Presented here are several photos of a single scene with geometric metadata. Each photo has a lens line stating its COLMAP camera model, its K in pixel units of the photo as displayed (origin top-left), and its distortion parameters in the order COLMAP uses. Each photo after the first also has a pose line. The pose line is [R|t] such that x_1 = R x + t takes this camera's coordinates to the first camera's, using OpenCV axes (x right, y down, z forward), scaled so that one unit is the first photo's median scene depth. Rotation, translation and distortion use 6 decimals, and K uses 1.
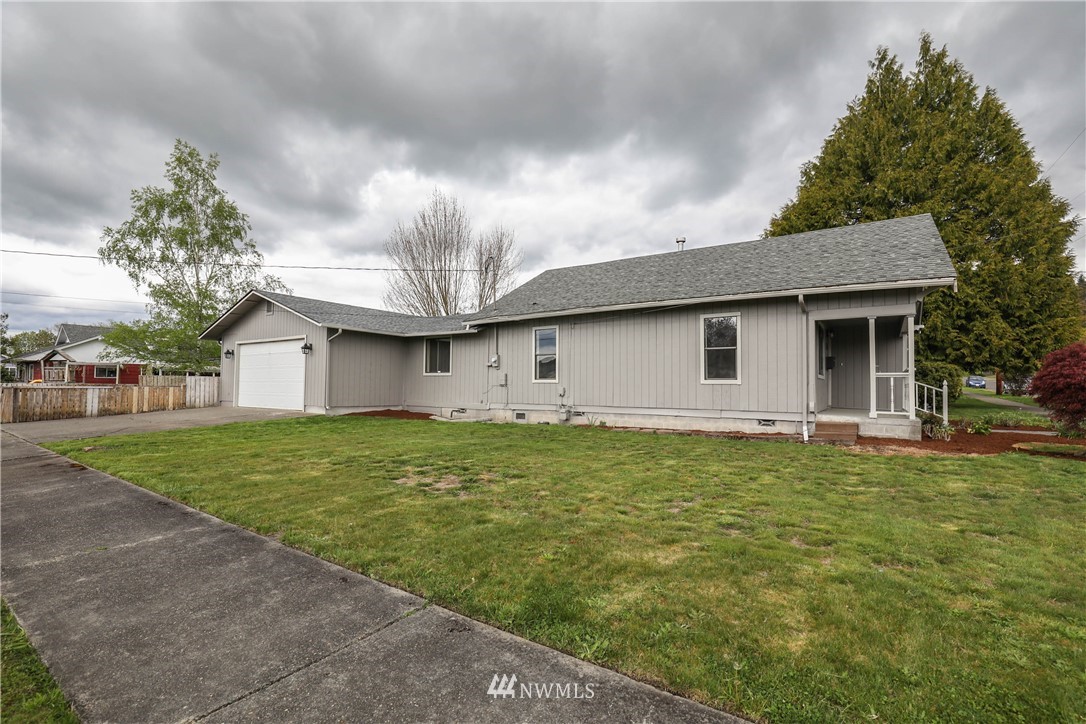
lens RADIAL K [[482.6, 0, 557.6], [0, 482.6, 364.9], [0, 0, 1]] dist [-0.026923, -0.000187]
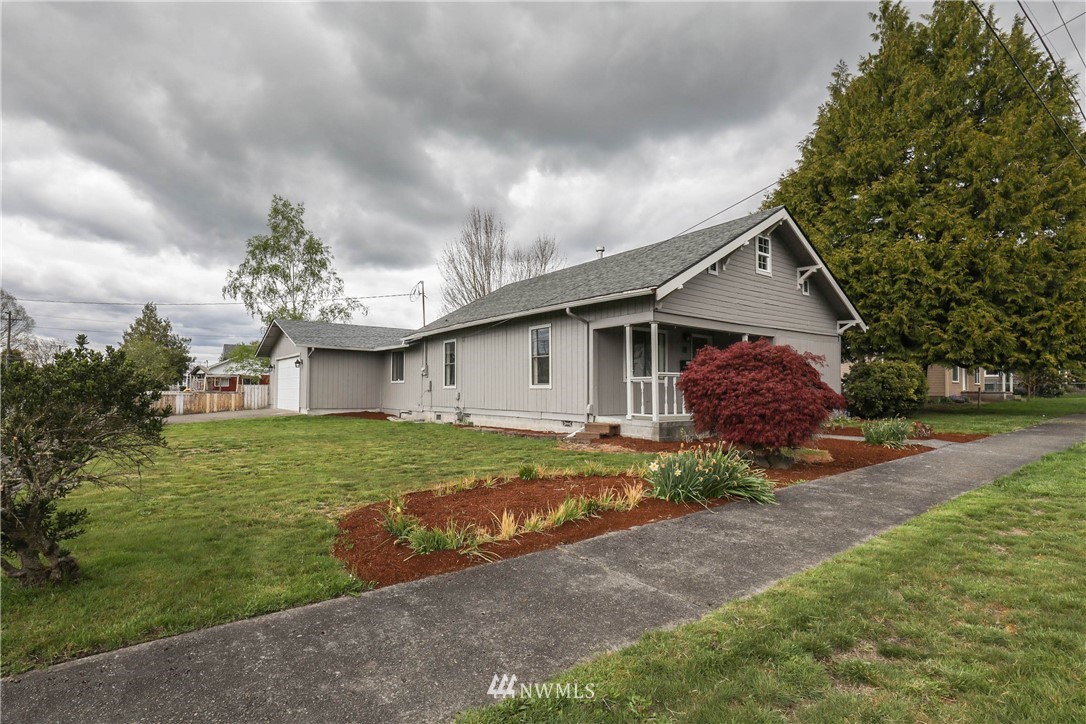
lens RADIAL K [[521.2, 0, 543.0], [0, 521.2, 362.0], [0, 0, 1]] dist [-0.030139, 0.000458]
pose [[0.946298, -0.024333, -0.322379, 0.545992], [0.020370, 0.999670, -0.015660, -0.001940], [0.322654, 0.008252, 0.946481, -0.103567]]
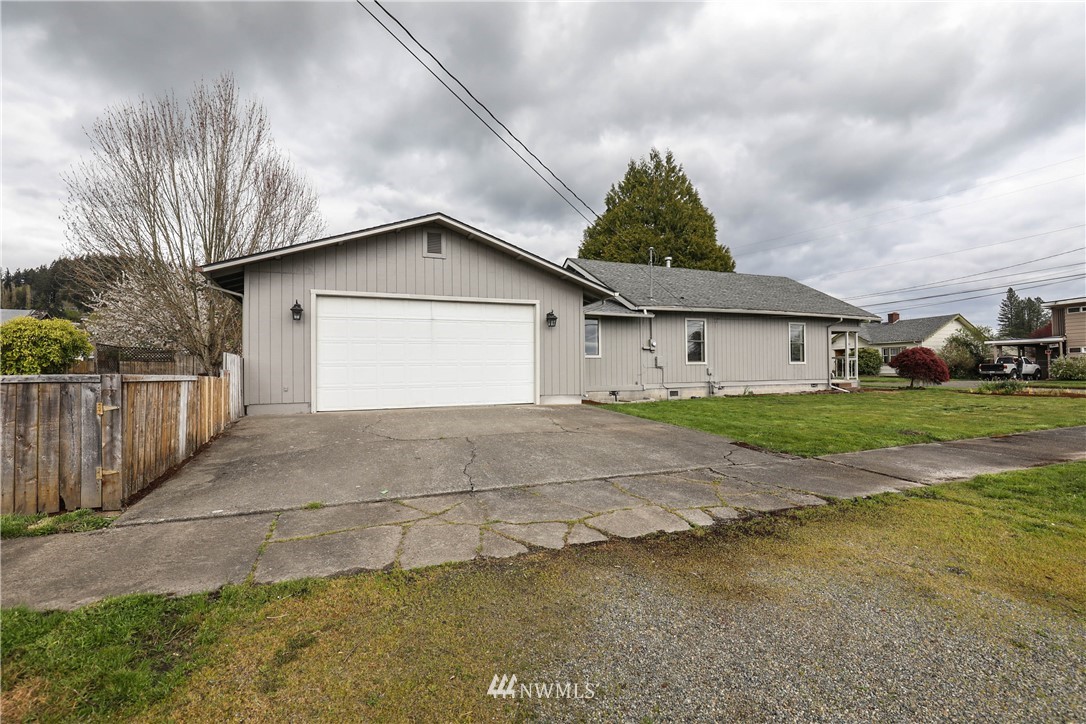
lens RADIAL K [[482.6, 0, 557.6], [0, 482.6, 364.9], [0, 0, 1]] dist [-0.026923, -0.000187]
pose [[0.561412, 0.003173, 0.827530, -1.143579], [-0.017235, 0.999821, 0.007859, 0.031804], [-0.827357, -0.018675, 0.561366, 0.558185]]
